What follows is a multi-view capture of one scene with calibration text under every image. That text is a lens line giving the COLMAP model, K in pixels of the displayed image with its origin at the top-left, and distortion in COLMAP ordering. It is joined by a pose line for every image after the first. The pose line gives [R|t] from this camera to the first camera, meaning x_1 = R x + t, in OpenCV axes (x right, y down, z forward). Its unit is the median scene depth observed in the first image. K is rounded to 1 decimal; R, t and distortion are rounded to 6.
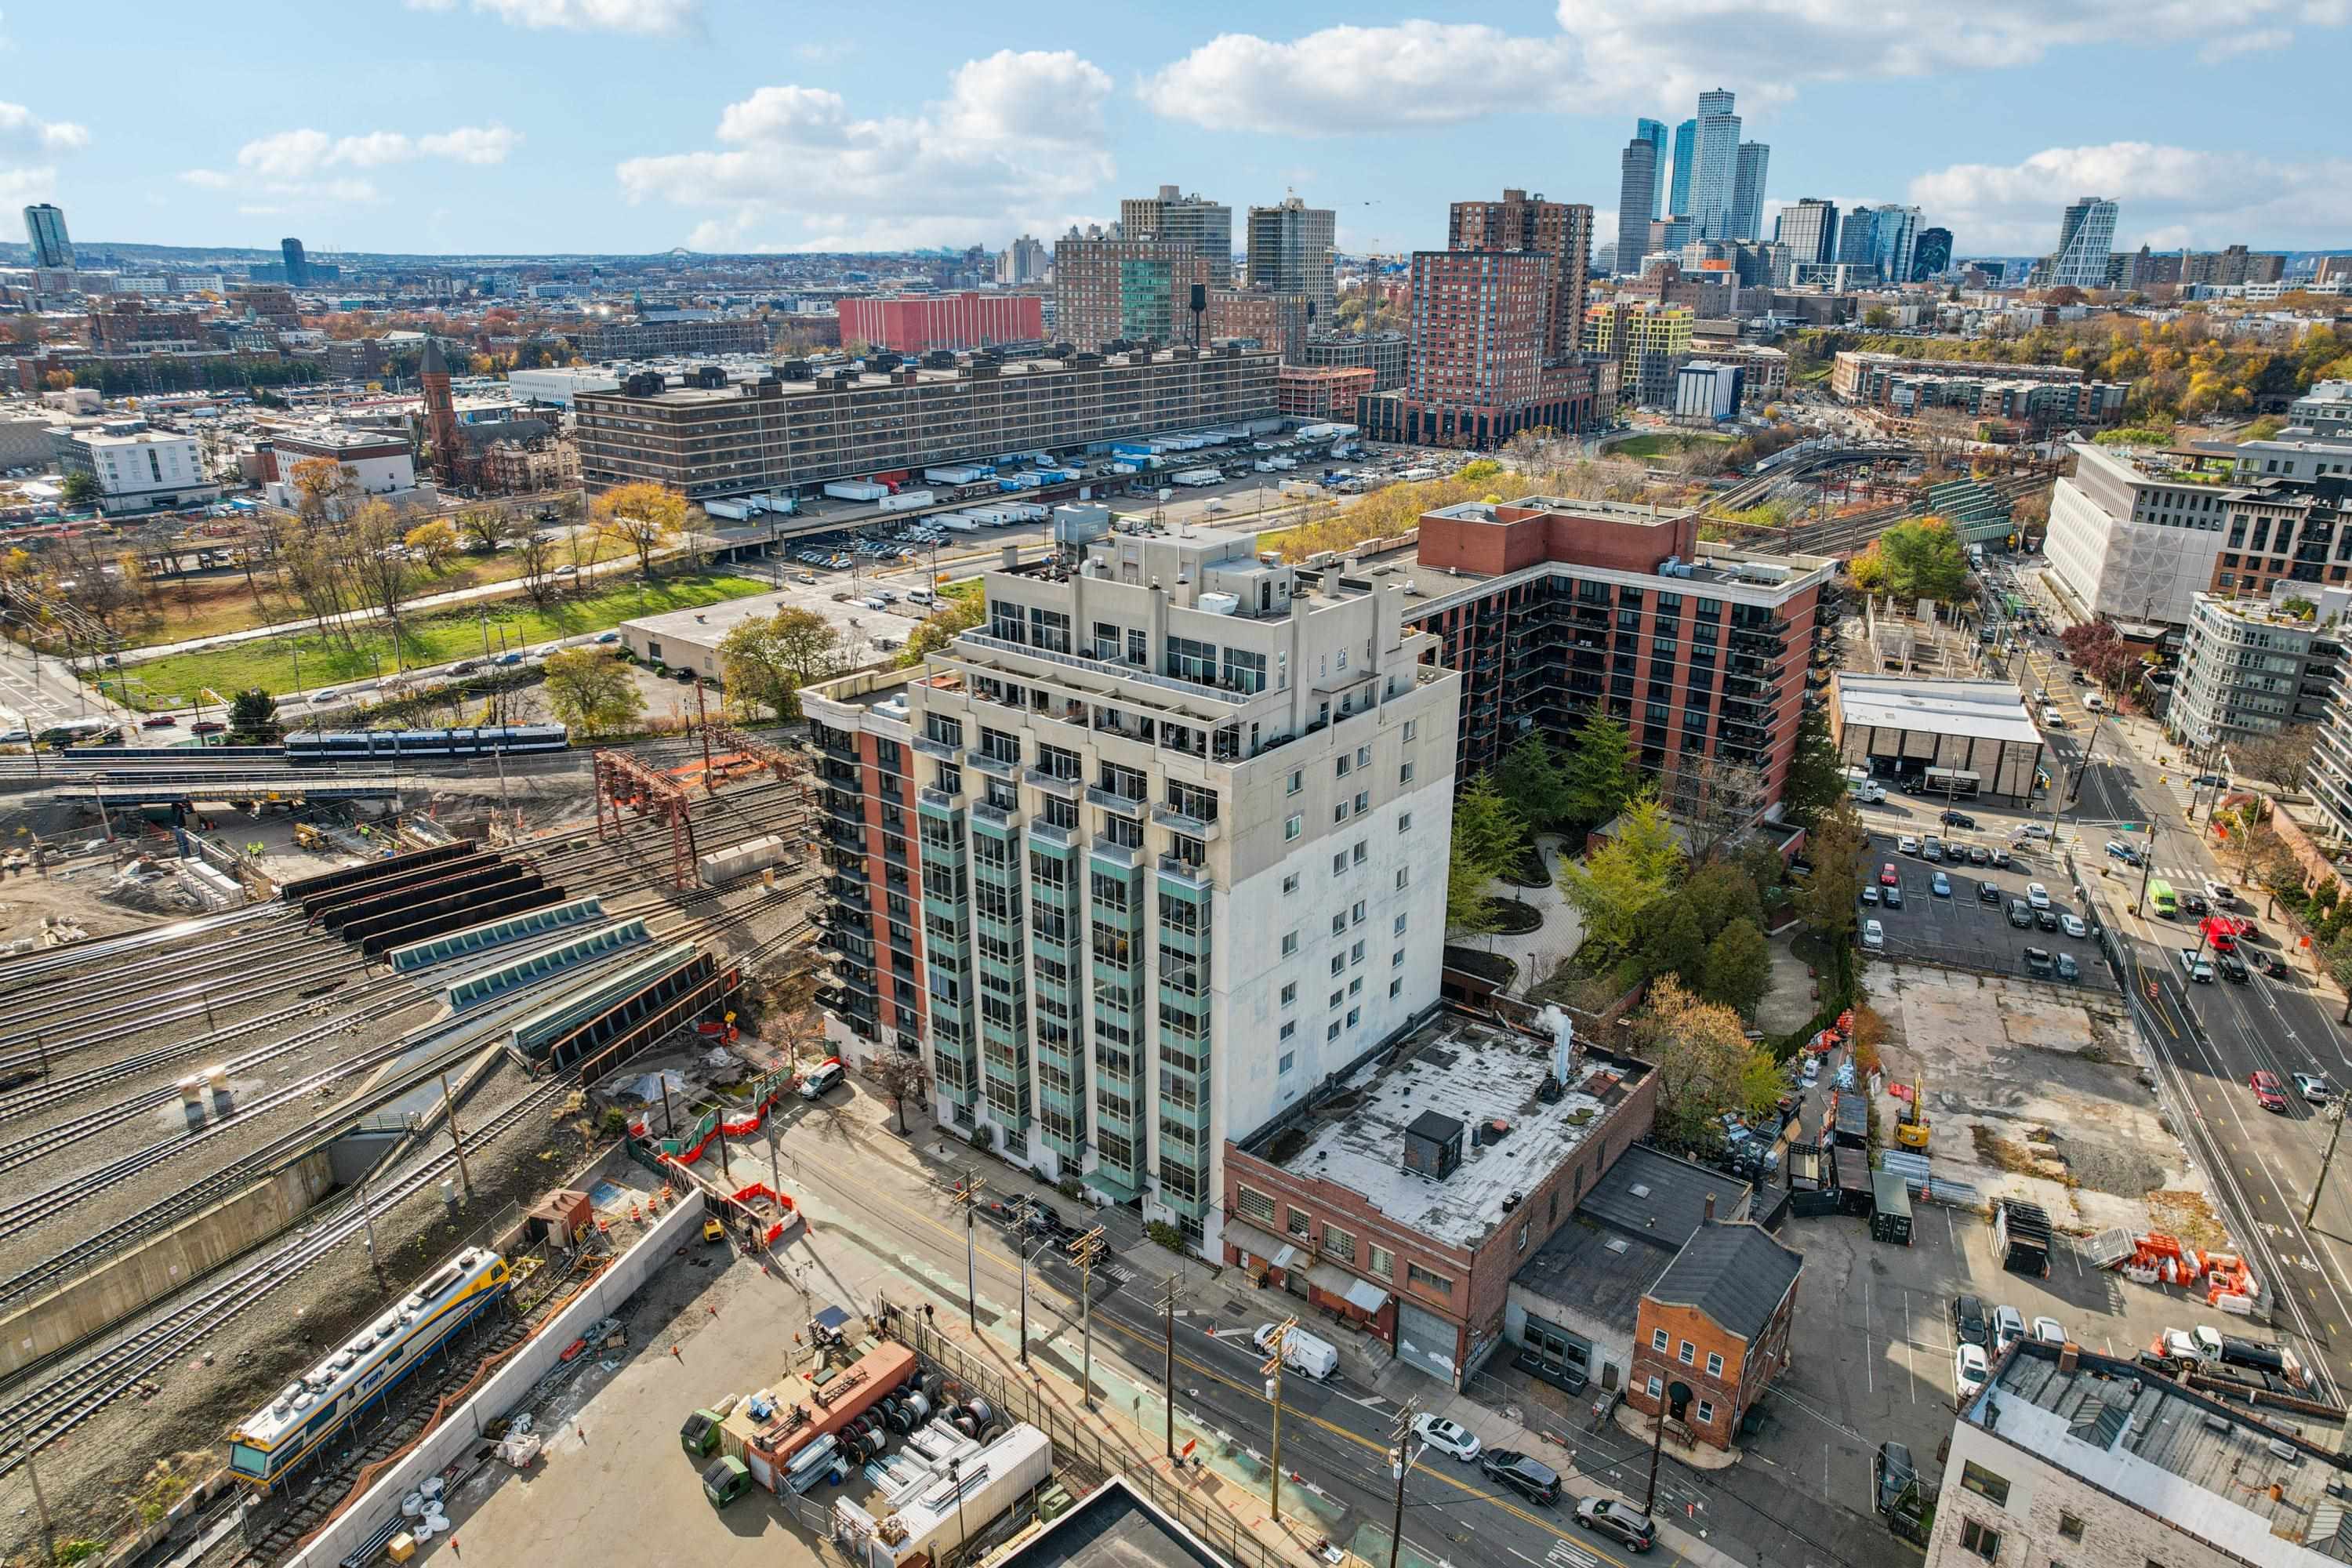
lens RADIAL K [[1497.8, 0, 1174.2], [0, 1497.8, 792.0], [0, 0, 1]] dist [-0.081112, 0.070652]
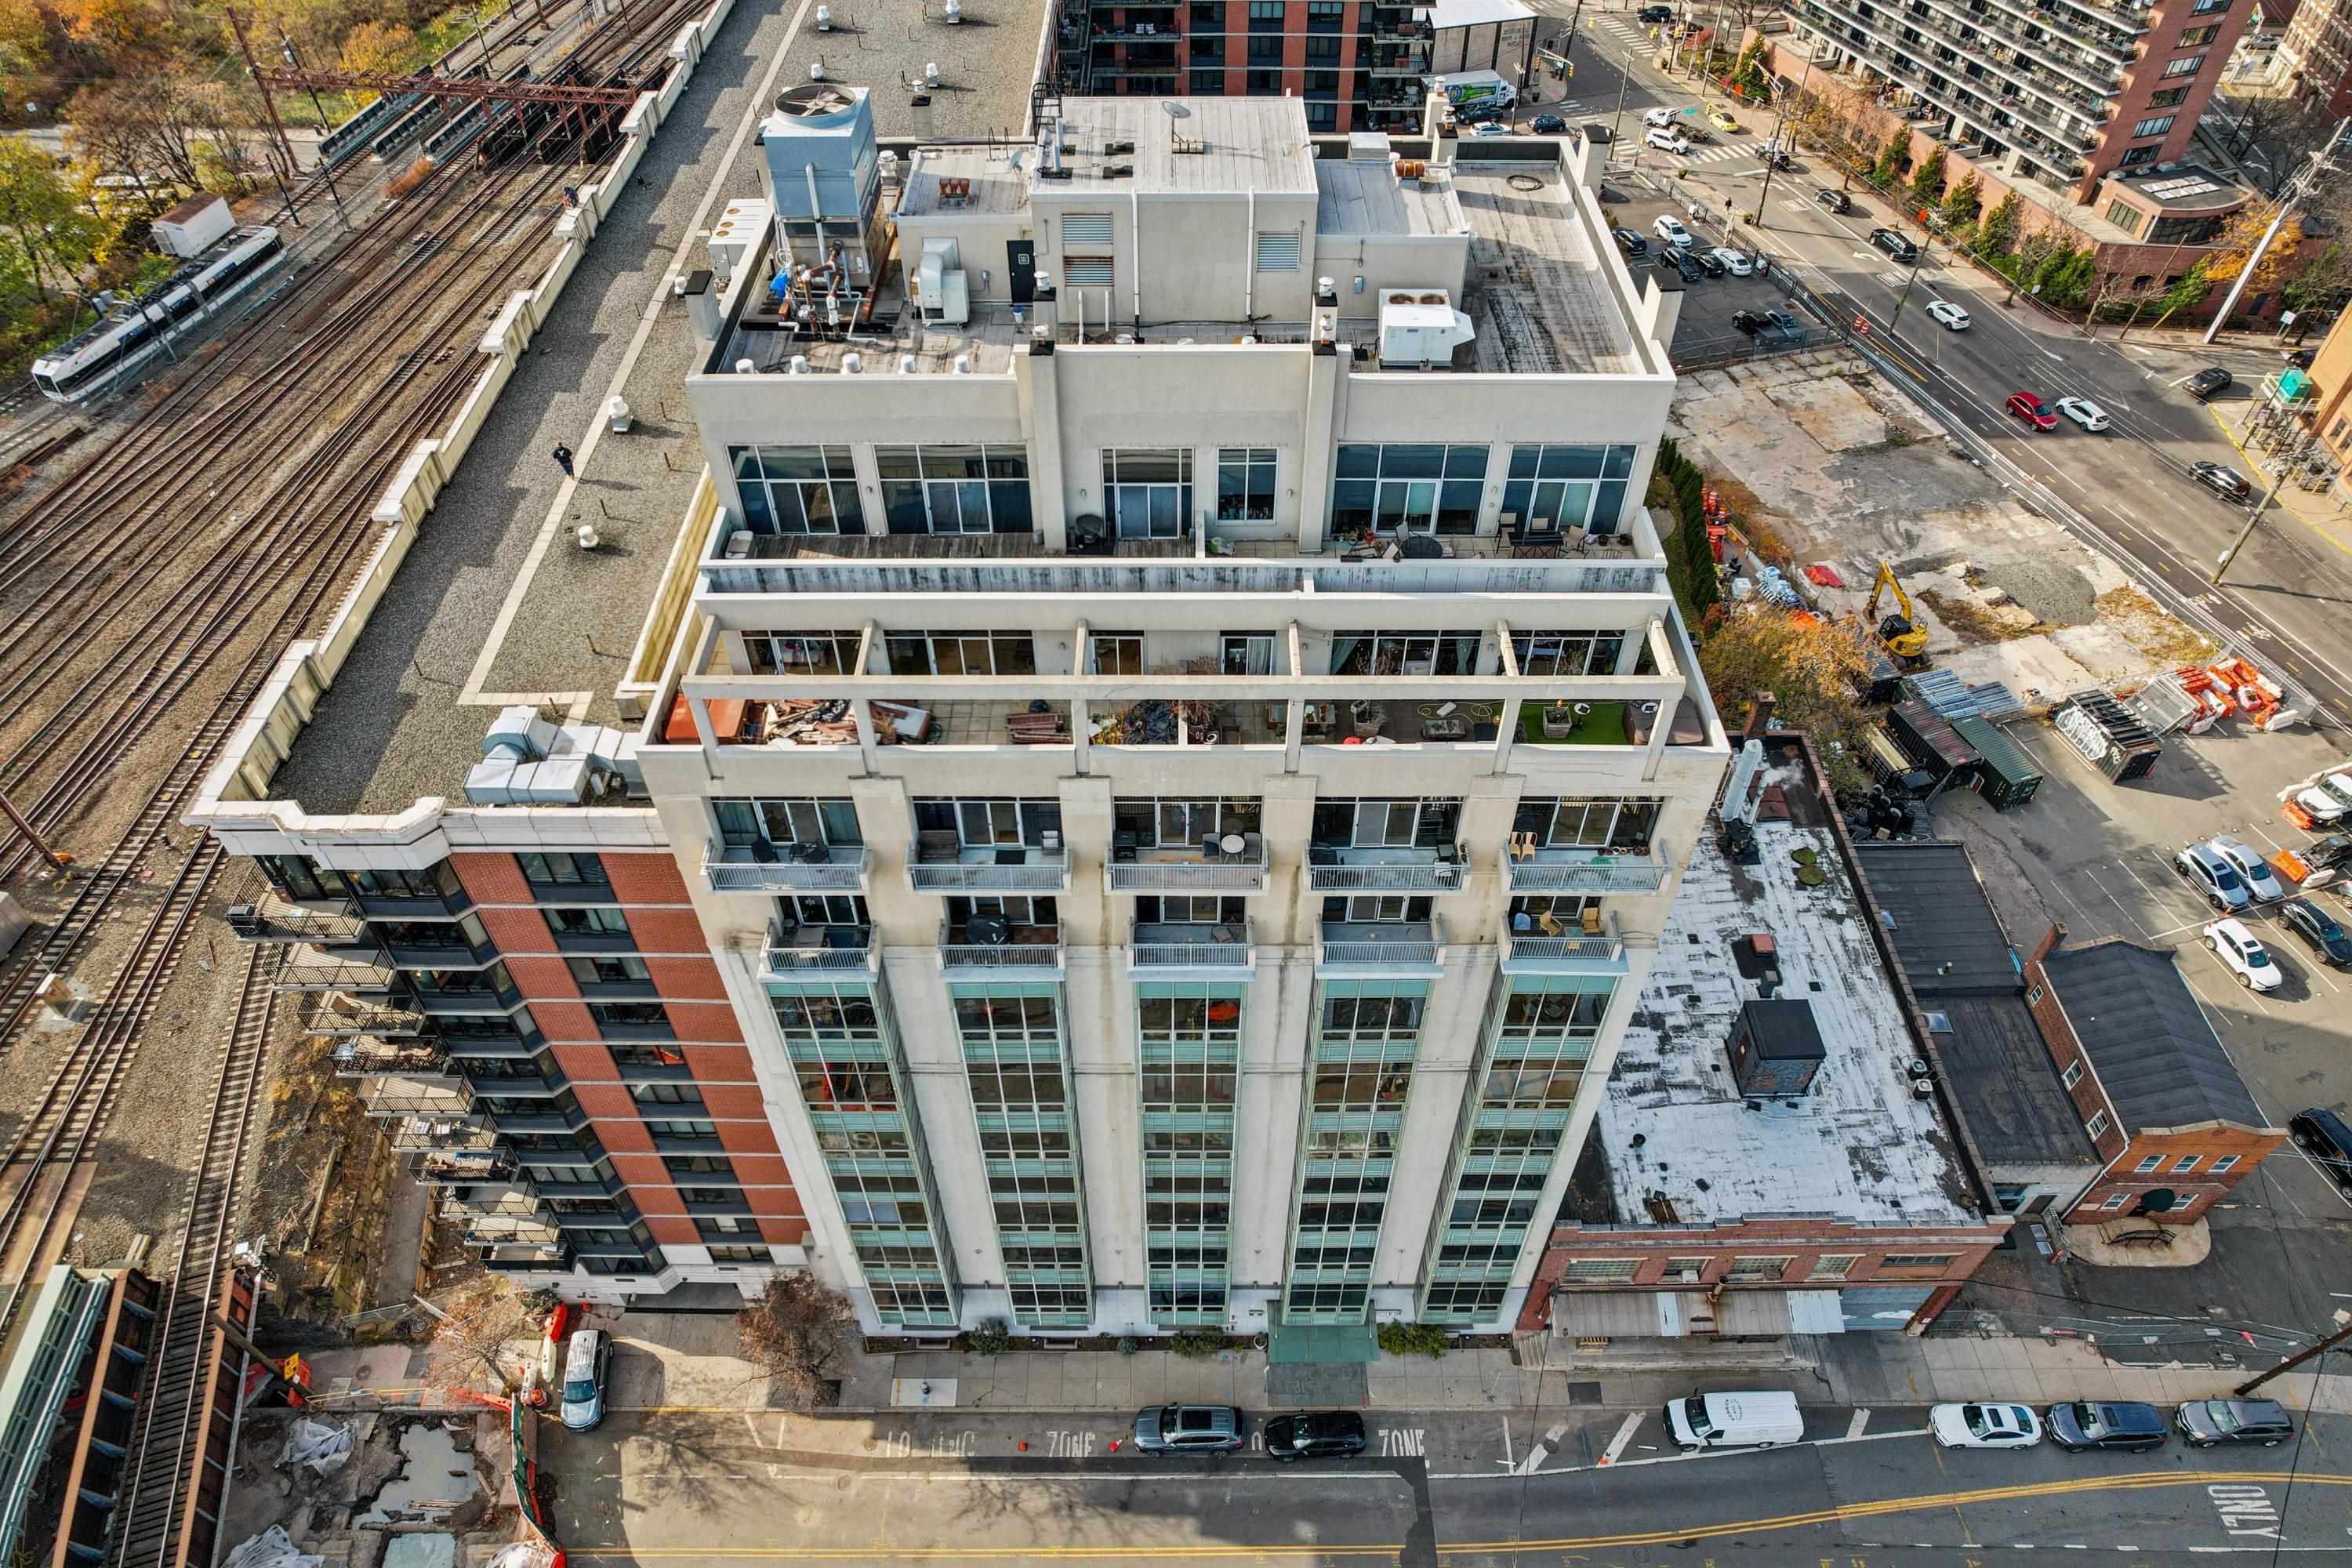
lens RADIAL K [[1497.8, 0, 1174.2], [0, 1497.8, 792.0], [0, 0, 1]] dist [-0.081112, 0.070652]
pose [[0.774701, -0.460864, 0.432947, -0.228824], [0.219649, 0.838185, 0.499199, -0.211373], [-0.592953, -0.291633, 0.750571, 0.614437]]
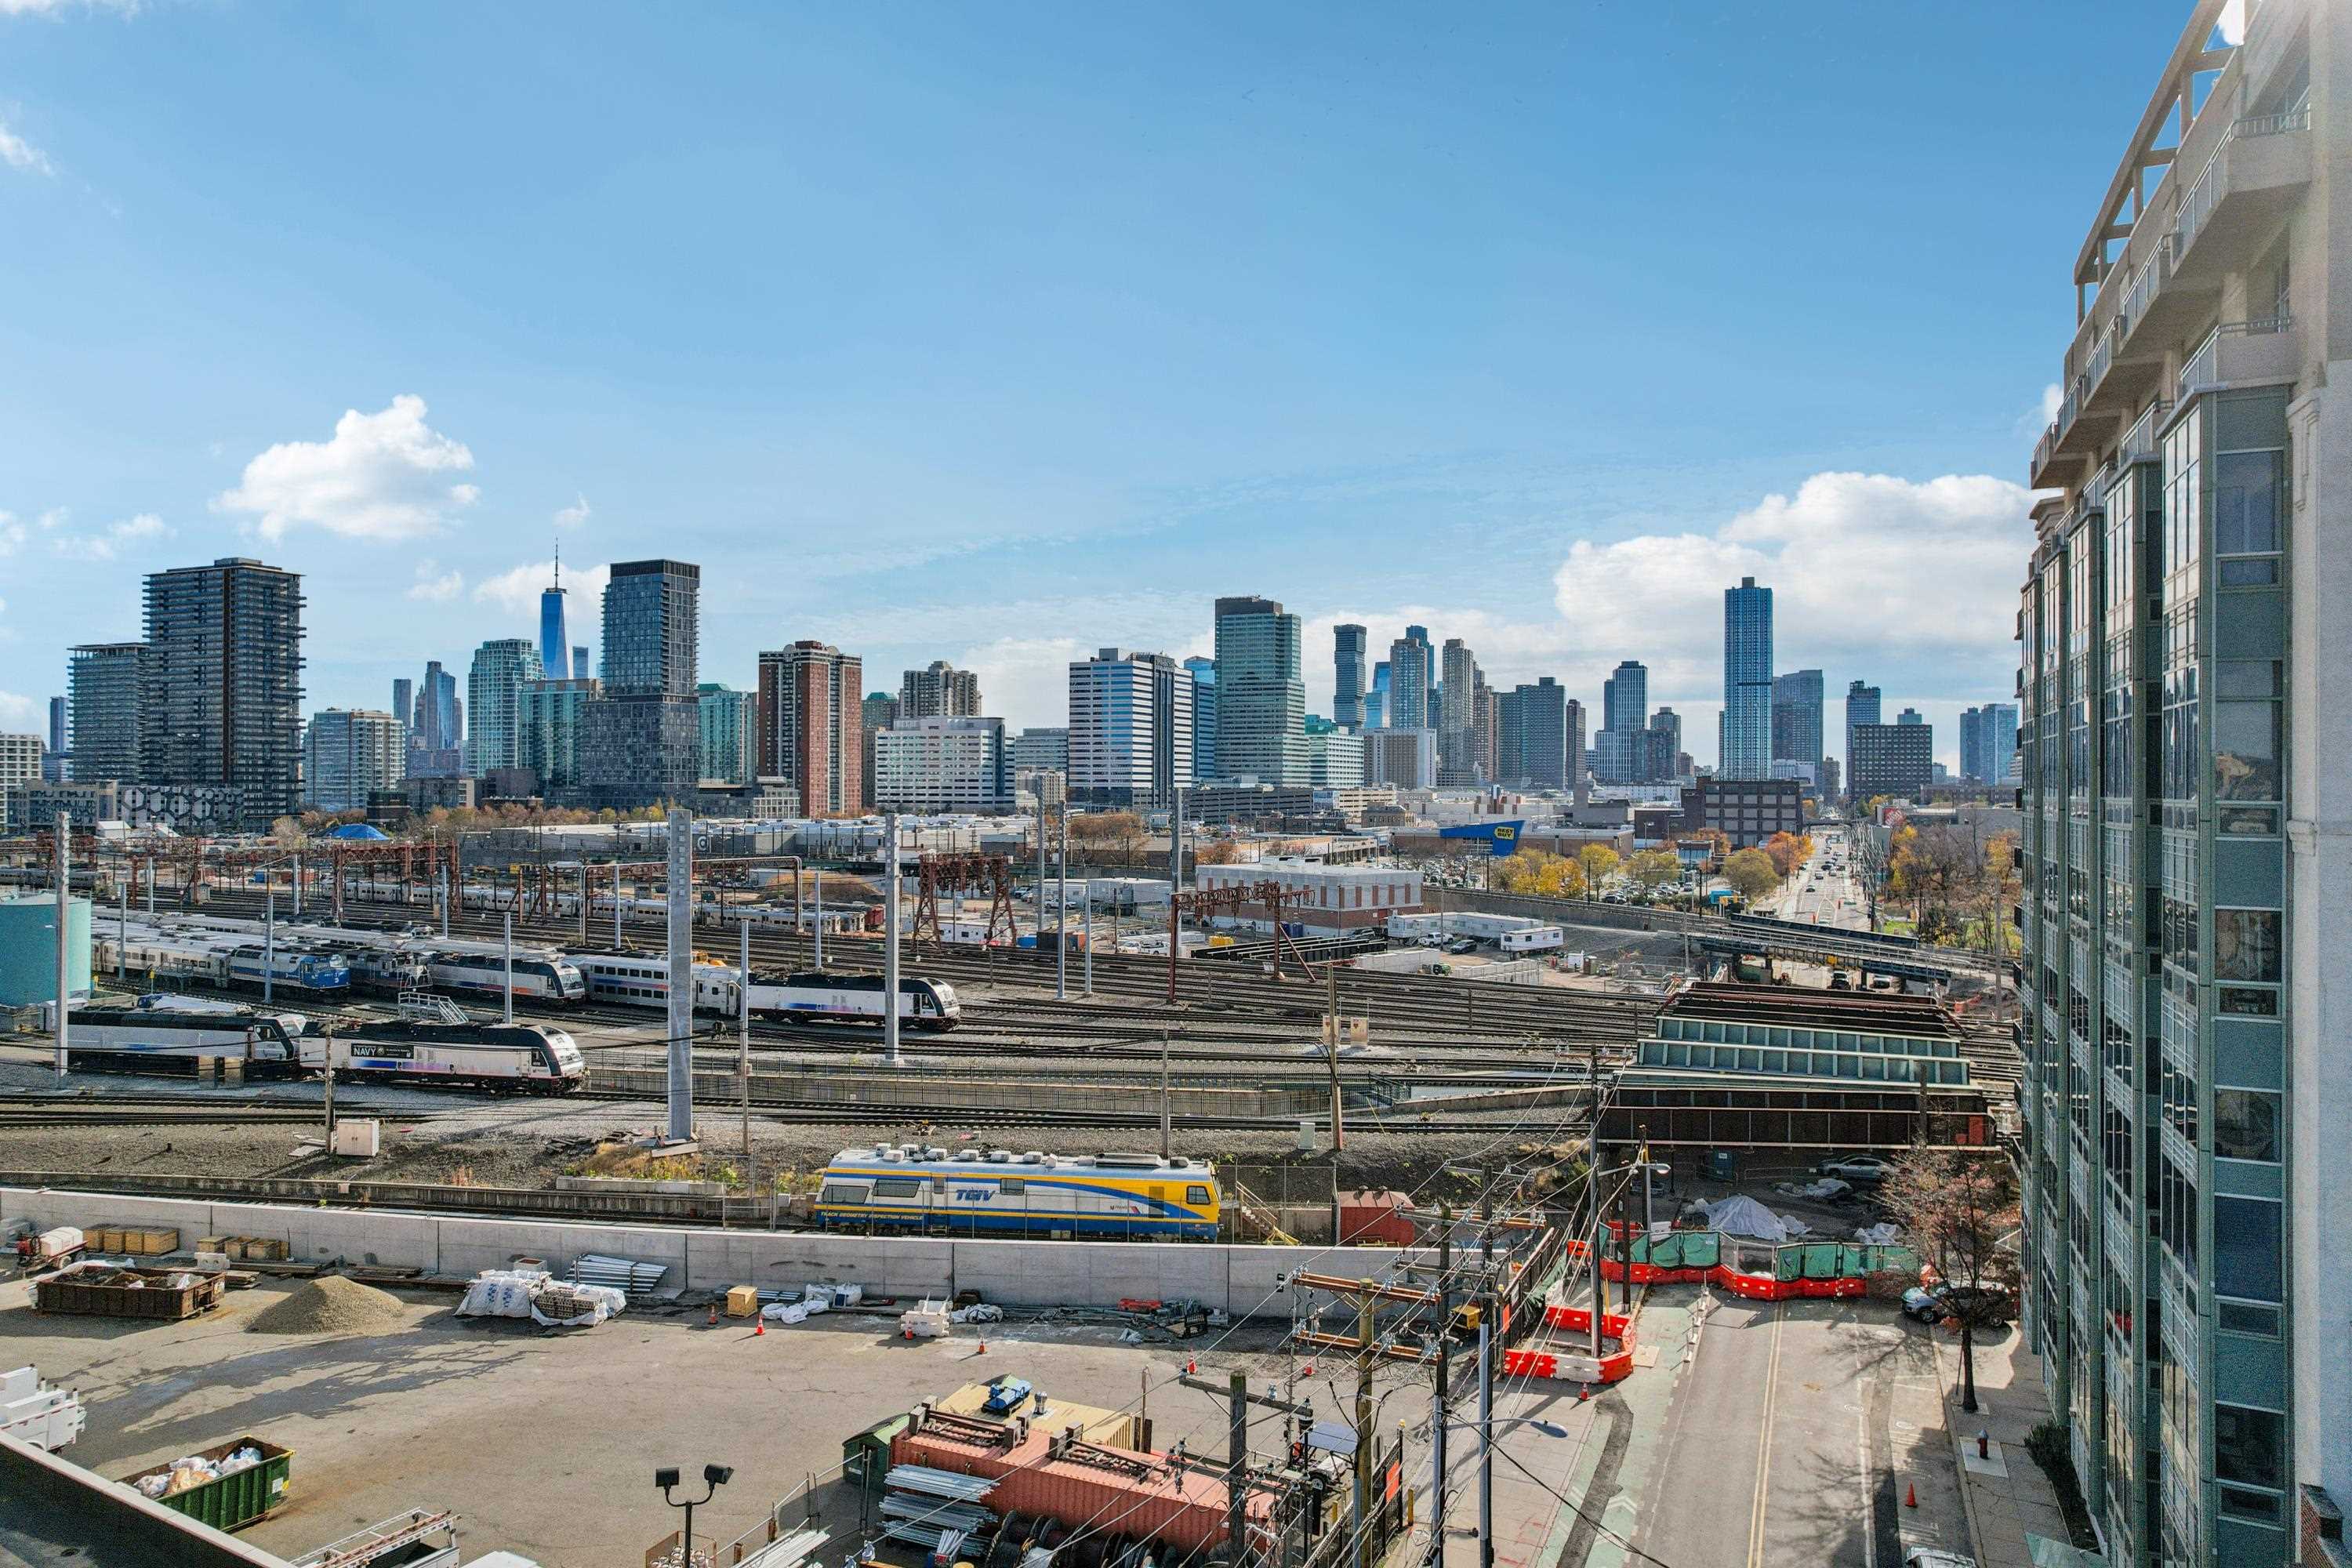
lens RADIAL K [[1509.6, 0, 1185.5], [0, 1509.6, 801.1], [0, 0, 1]] dist [-0.086300, 0.076082]
pose [[0.269148, 0.010235, -0.963044, 0.195332], [-0.330029, 0.940381, -0.082241, 0.182453], [0.904787, 0.339968, 0.256480, 0.647684]]
